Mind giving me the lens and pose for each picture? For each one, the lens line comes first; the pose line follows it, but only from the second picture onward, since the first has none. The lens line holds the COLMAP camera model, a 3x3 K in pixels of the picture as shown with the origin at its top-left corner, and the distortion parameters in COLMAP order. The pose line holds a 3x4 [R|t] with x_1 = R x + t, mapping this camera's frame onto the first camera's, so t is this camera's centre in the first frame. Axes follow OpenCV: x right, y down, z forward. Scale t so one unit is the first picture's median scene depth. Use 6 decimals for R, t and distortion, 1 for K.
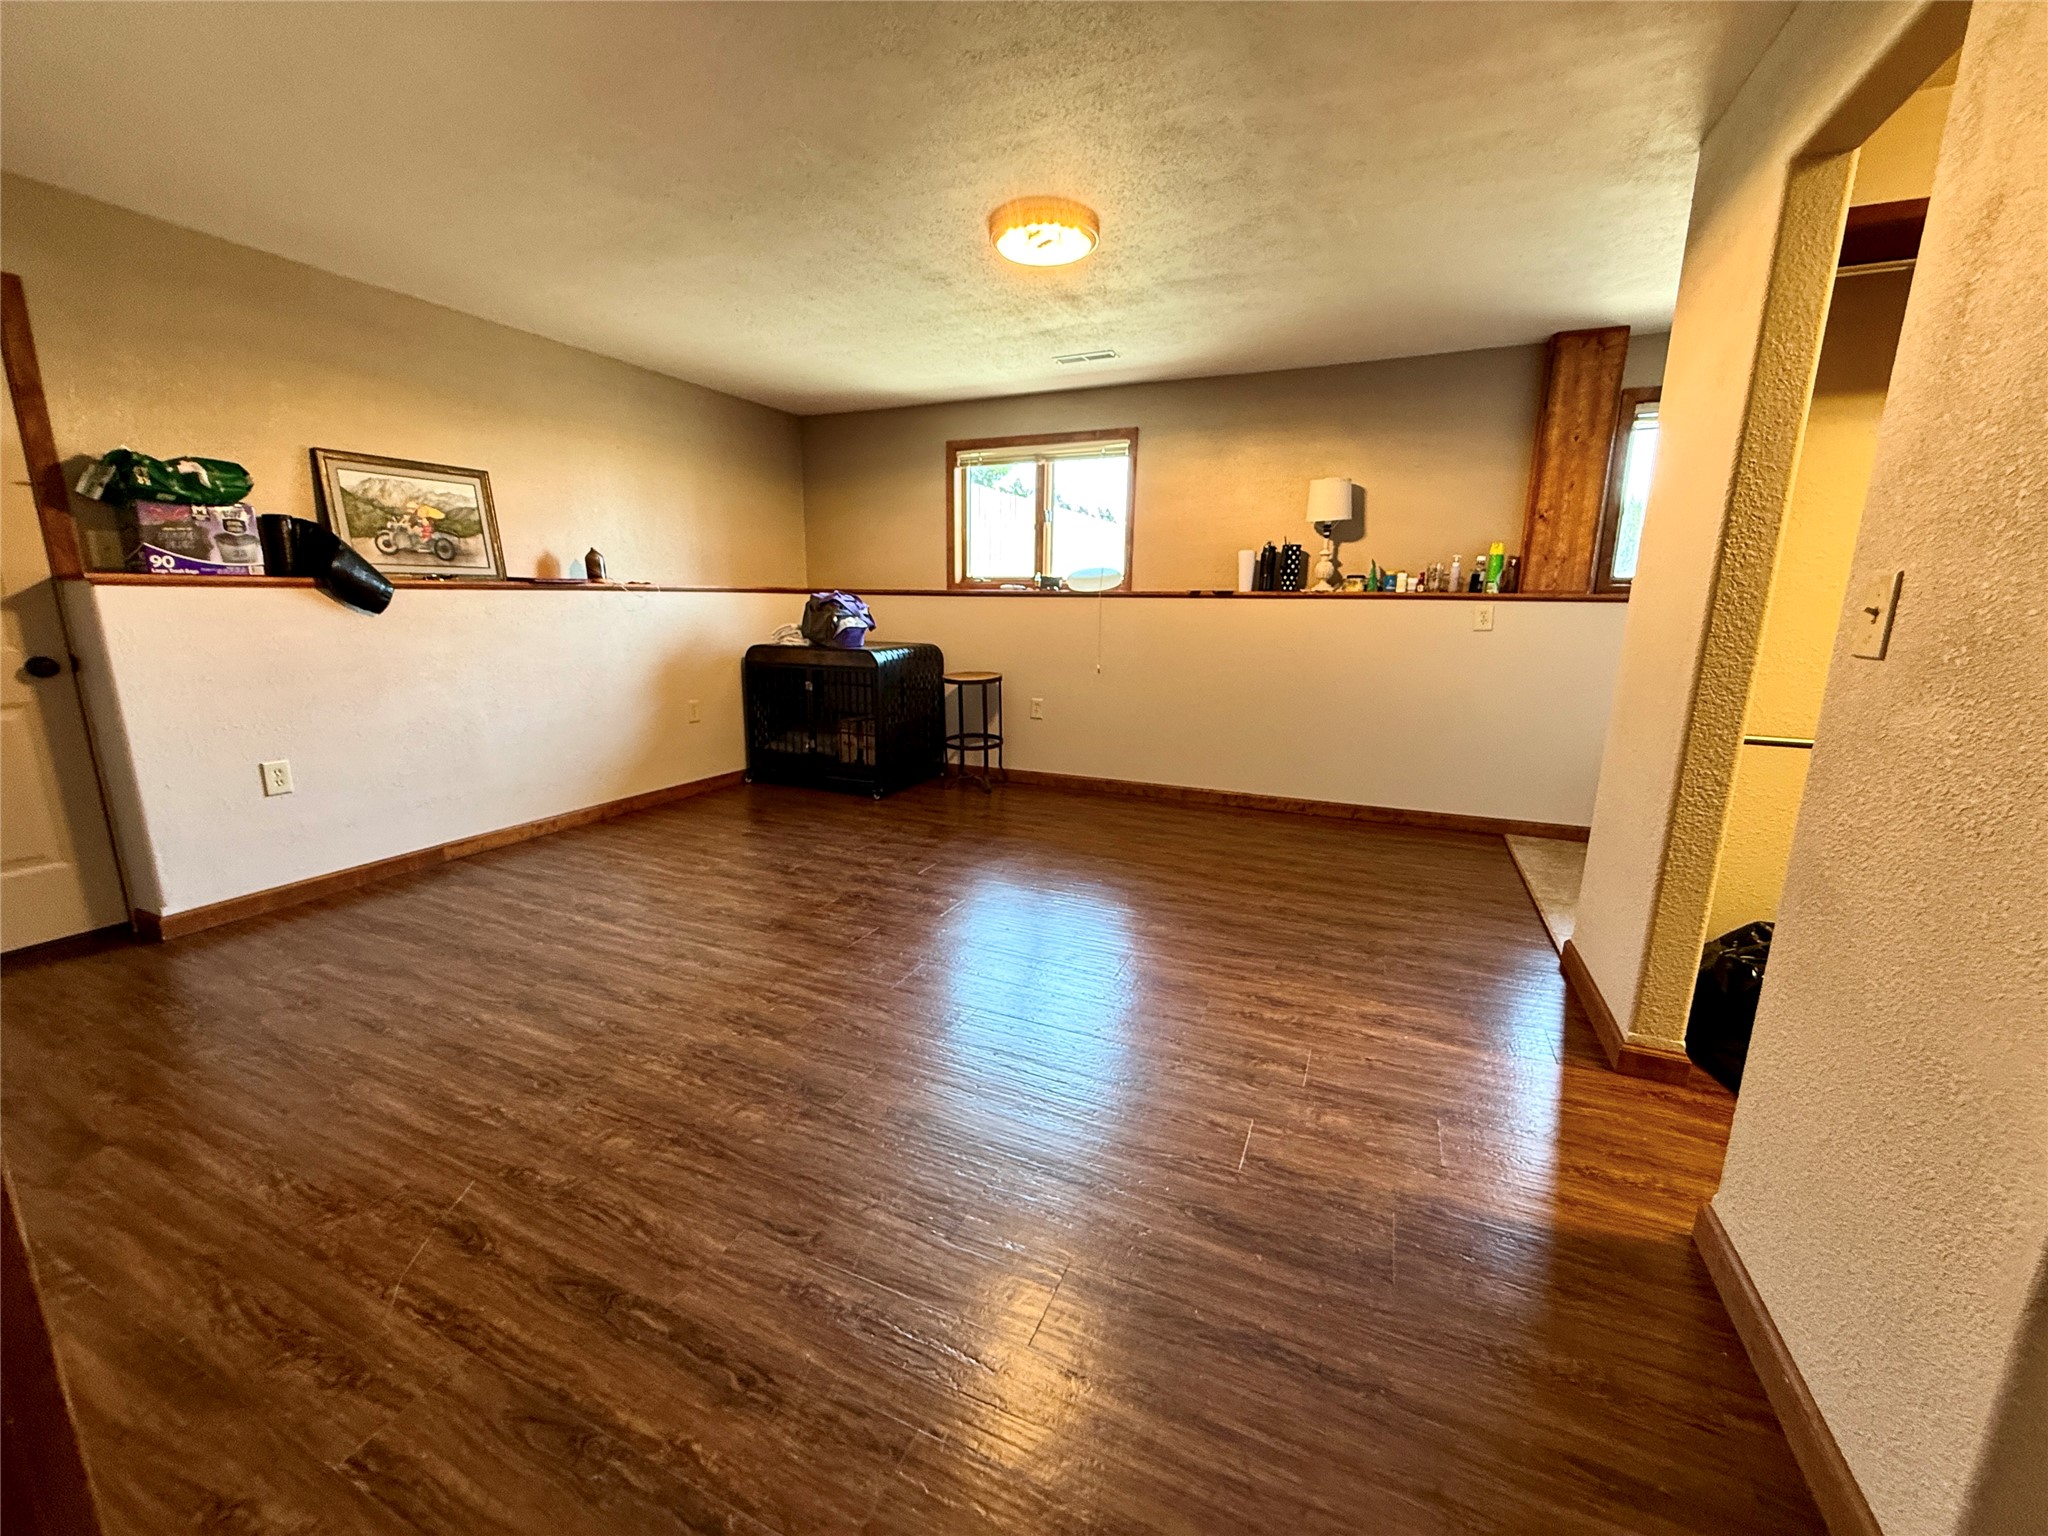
lens RADIAL K [[816.4, 0, 1018.1], [0, 816.4, 771.8], [0, 0, 1]] dist [0.001021, -0.000119]
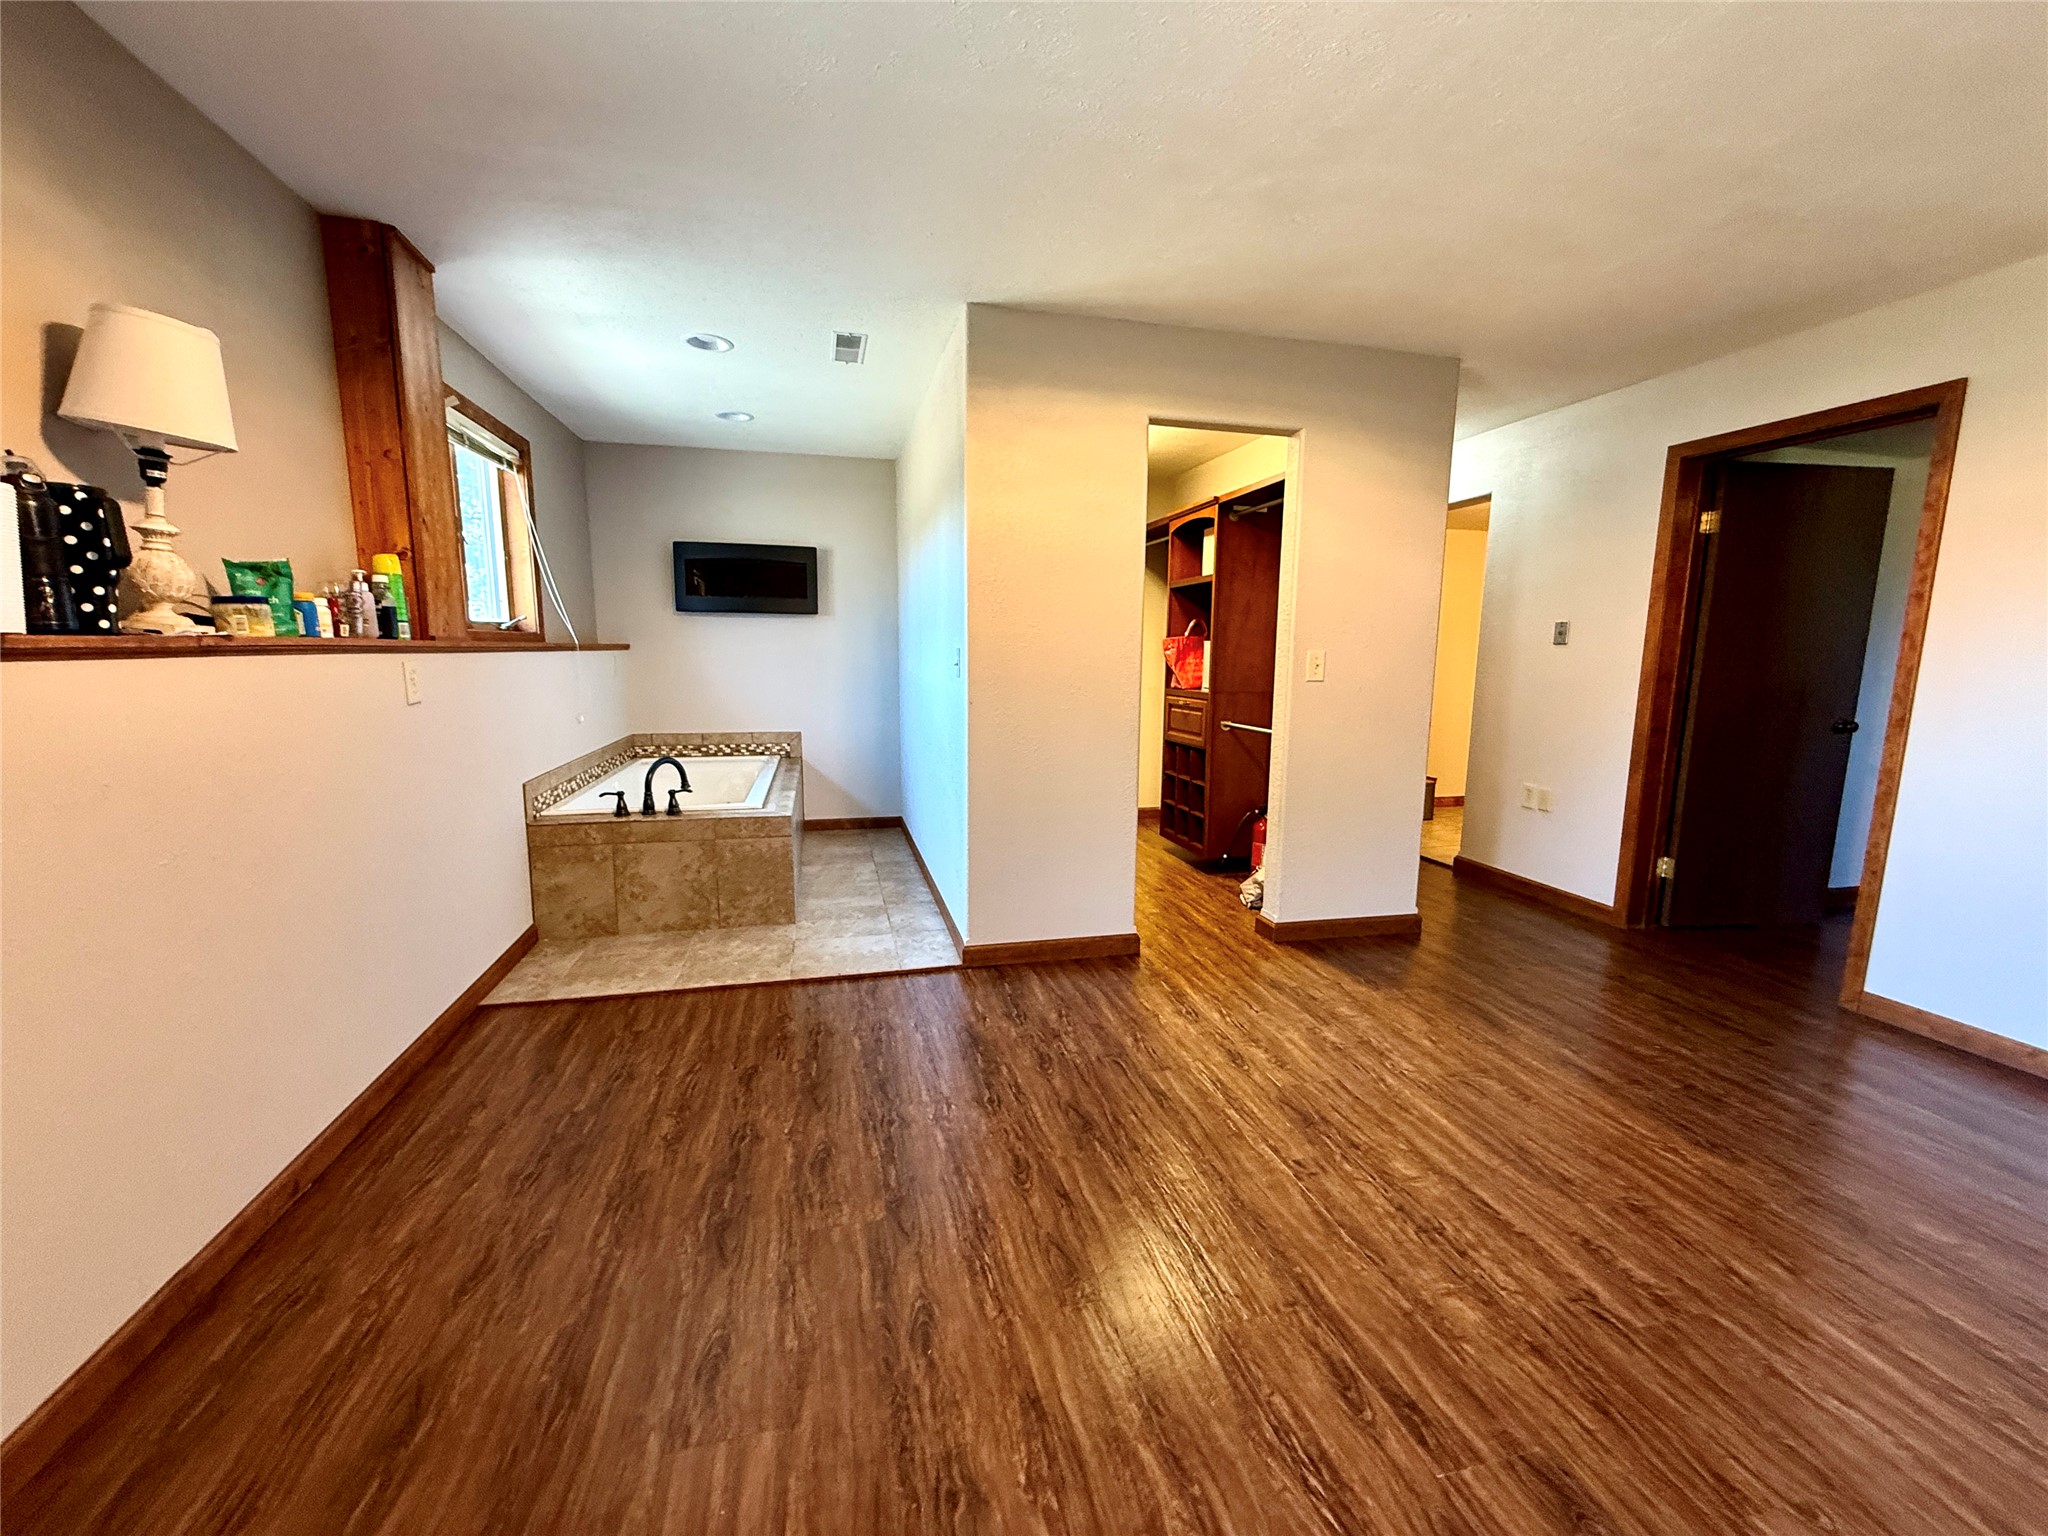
lens RADIAL K [[816.4, 0, 1018.1], [0, 816.4, 771.8], [0, 0, 1]] dist [0.001021, -0.000119]
pose [[-0.617069, -0.135222, 0.775204, -0.210133], [0.144967, 0.948730, 0.280886, -0.308648], [-0.773441, 0.285705, -0.565829, 1.366406]]
